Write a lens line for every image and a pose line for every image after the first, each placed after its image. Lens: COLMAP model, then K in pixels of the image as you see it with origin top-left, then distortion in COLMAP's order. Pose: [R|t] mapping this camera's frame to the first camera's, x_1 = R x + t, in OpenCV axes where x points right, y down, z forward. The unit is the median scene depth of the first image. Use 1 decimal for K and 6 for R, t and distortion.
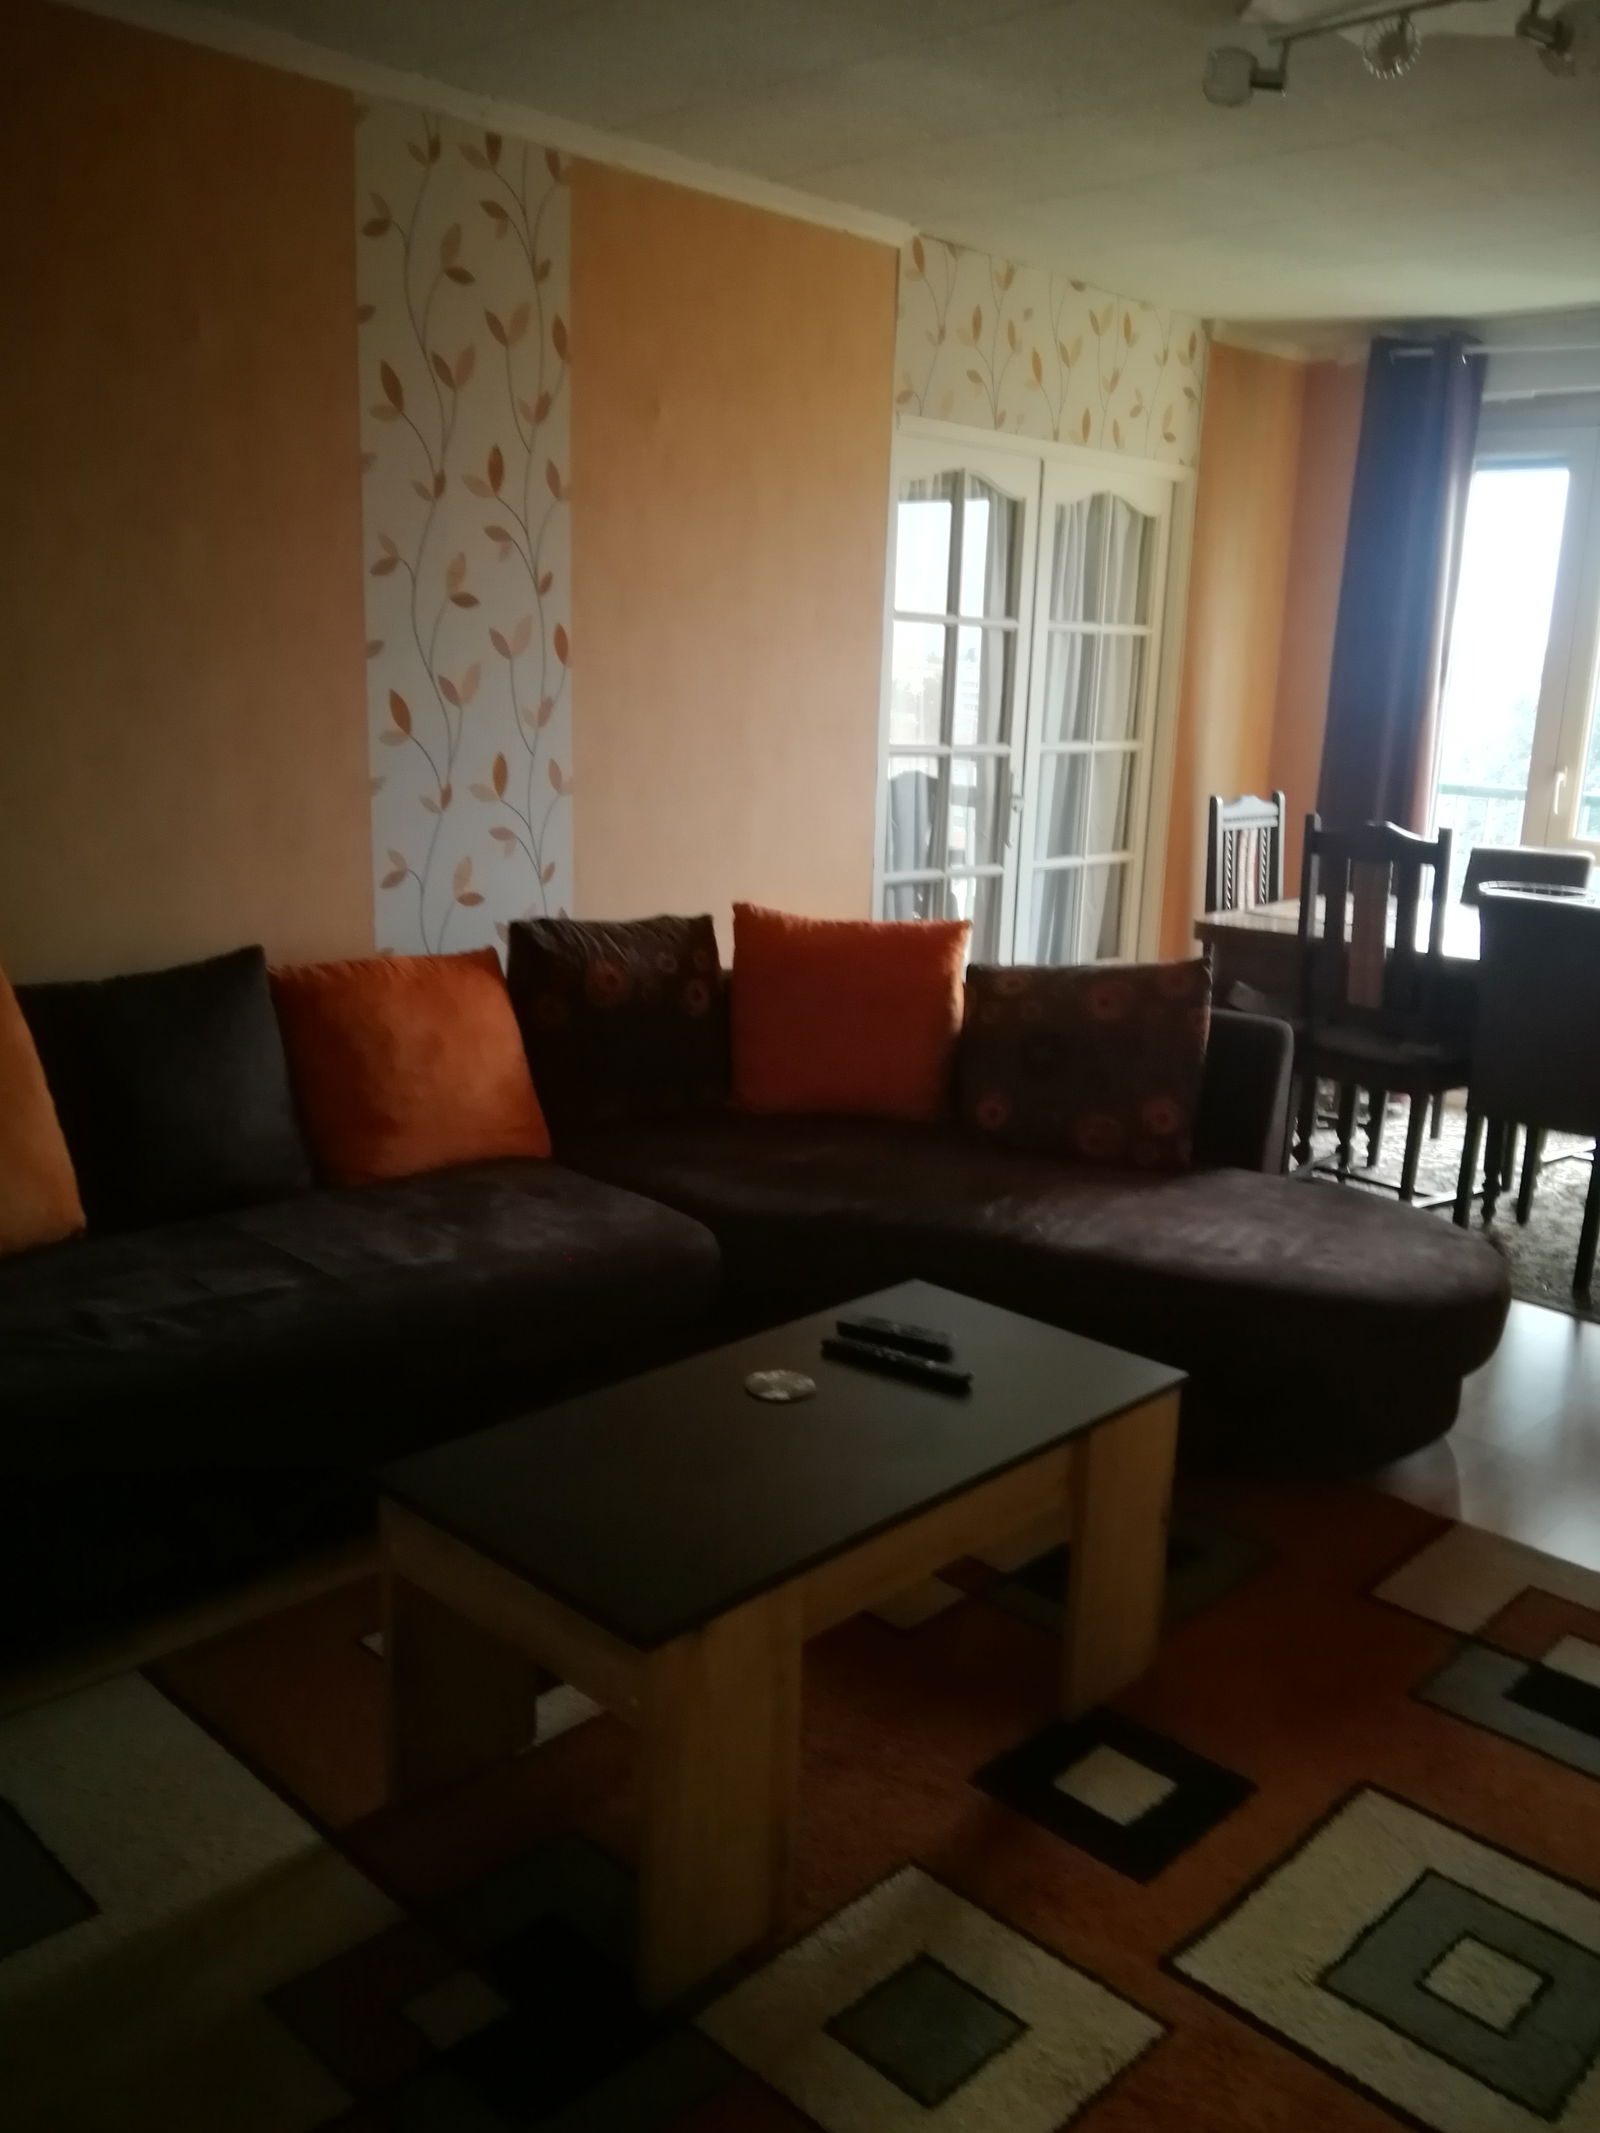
lens RADIAL K [[1733.6, 0, 817.4], [0, 1733.6, 1100.1], [0, 0, 1]] dist [0.089127, -0.190275]
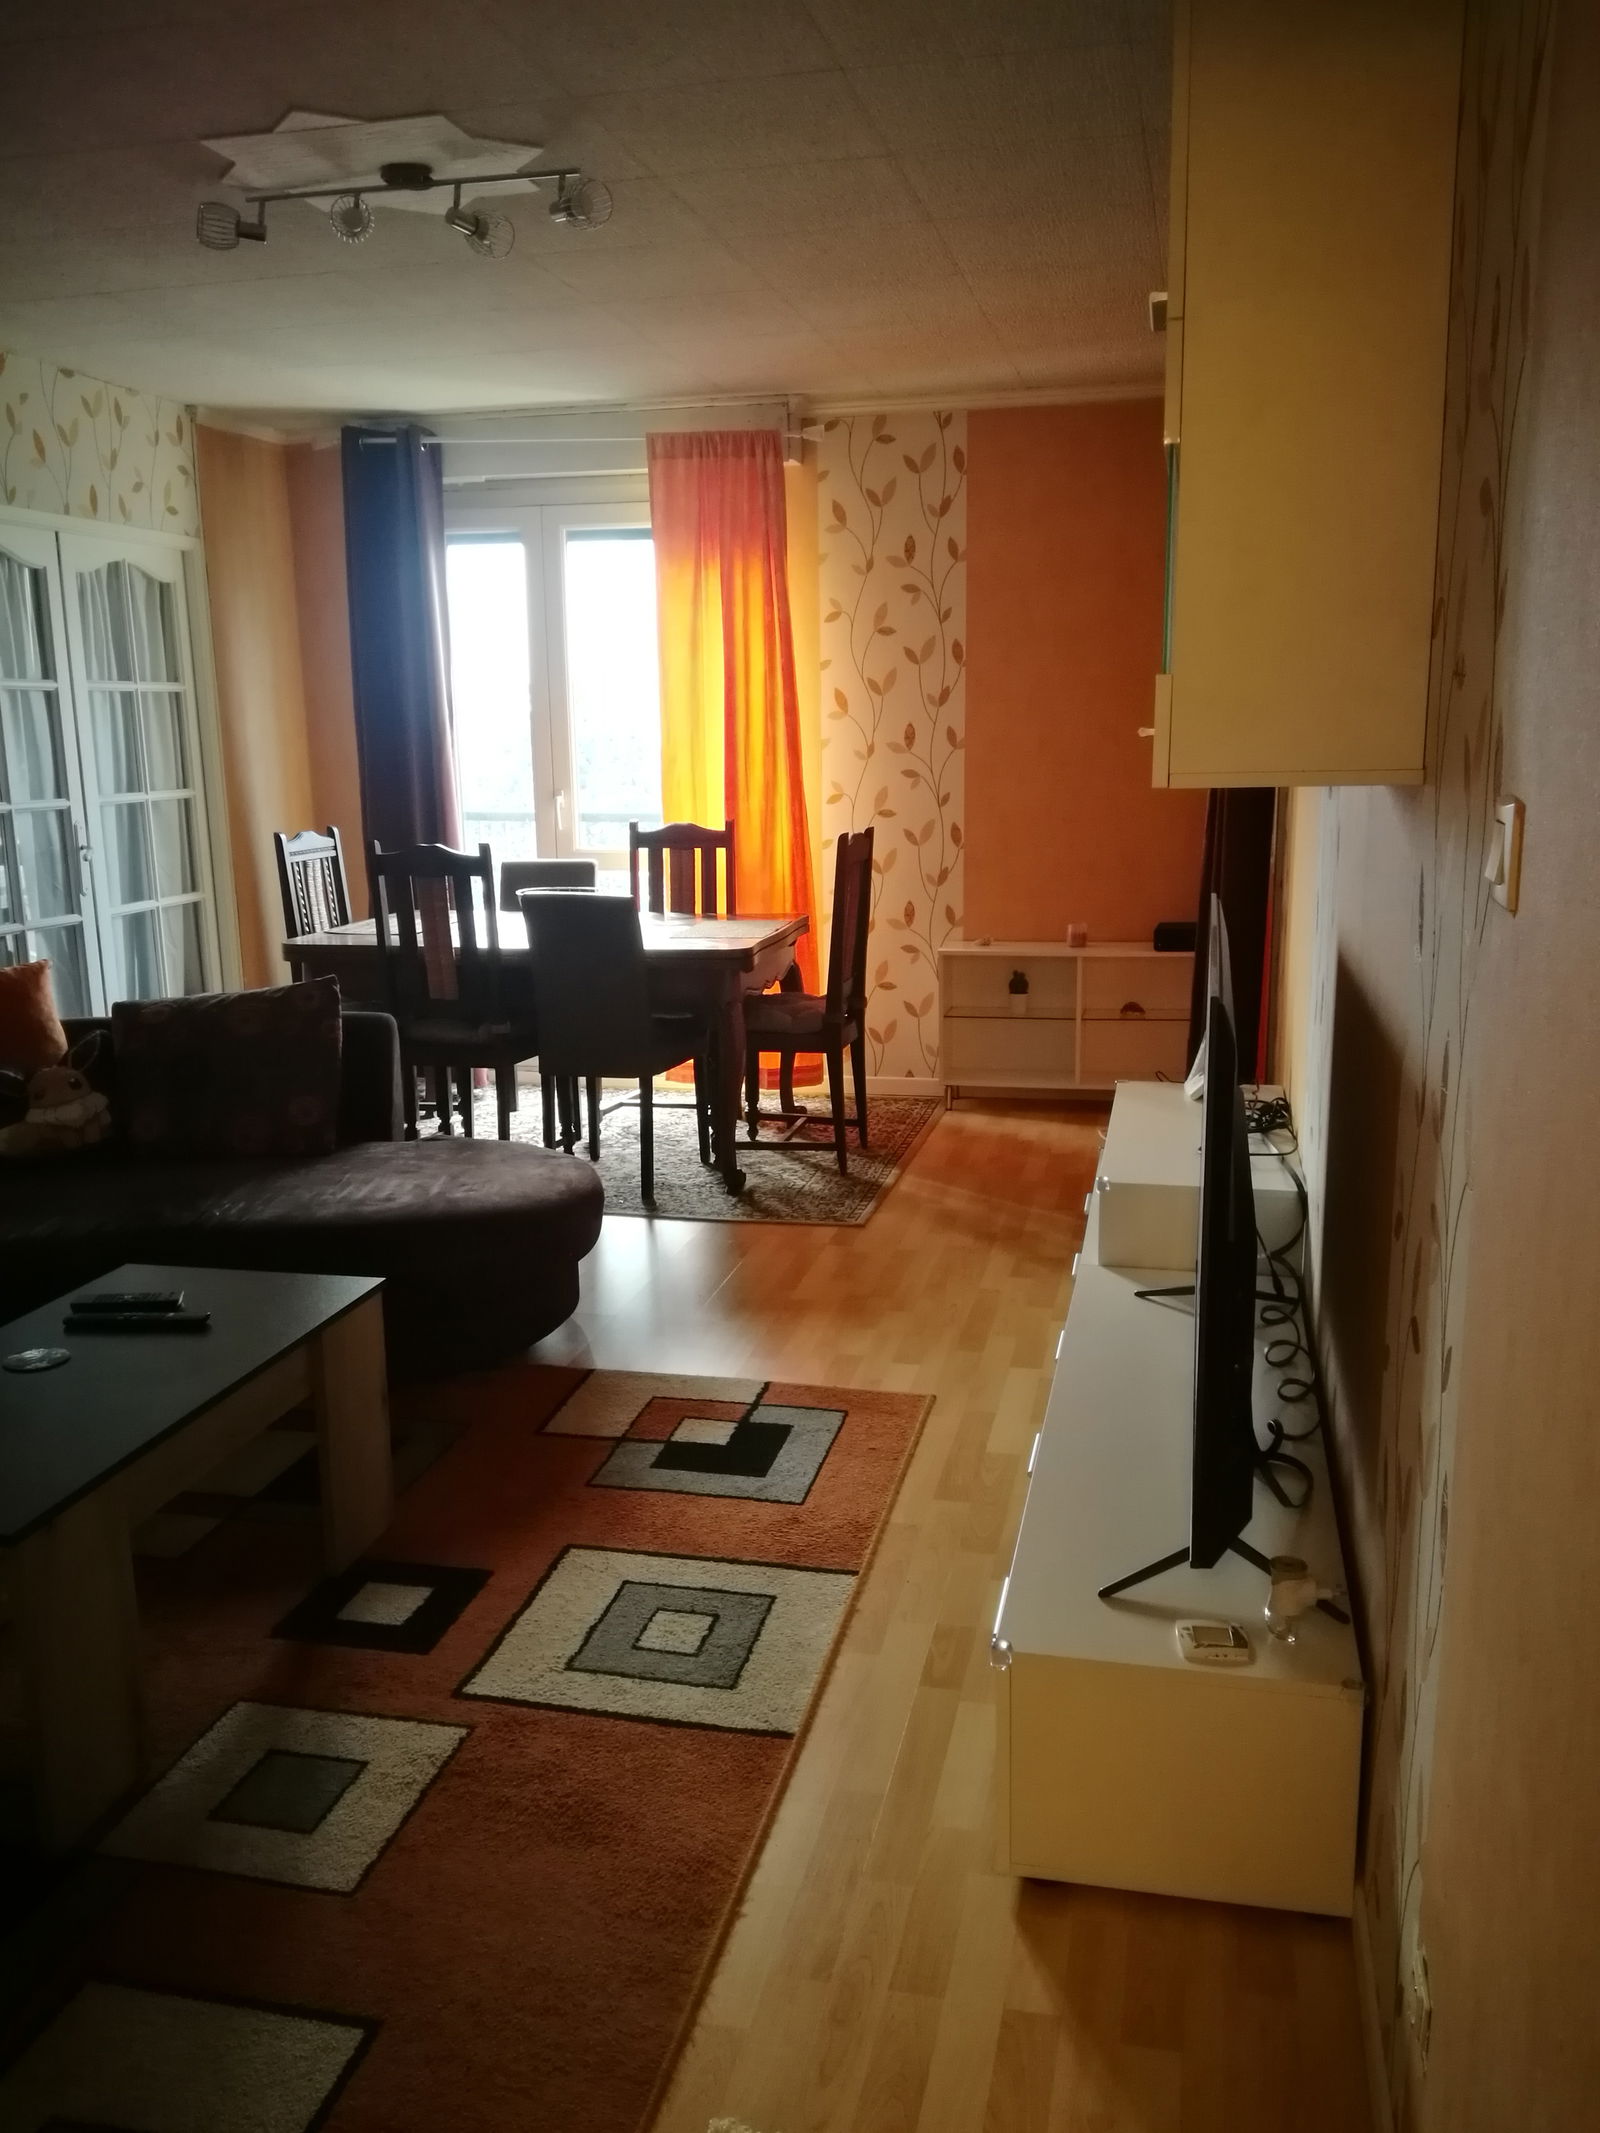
lens RADIAL K [[1733.6, 0, 817.4], [0, 1733.6, 1100.1], [0, 0, 1]] dist [0.089127, -0.190275]
pose [[0.850419, -0.151772, 0.503738, -0.068086], [0.164232, 0.986221, 0.019881, 0.028219], [-0.499815, 0.065823, 0.863628, -0.124879]]
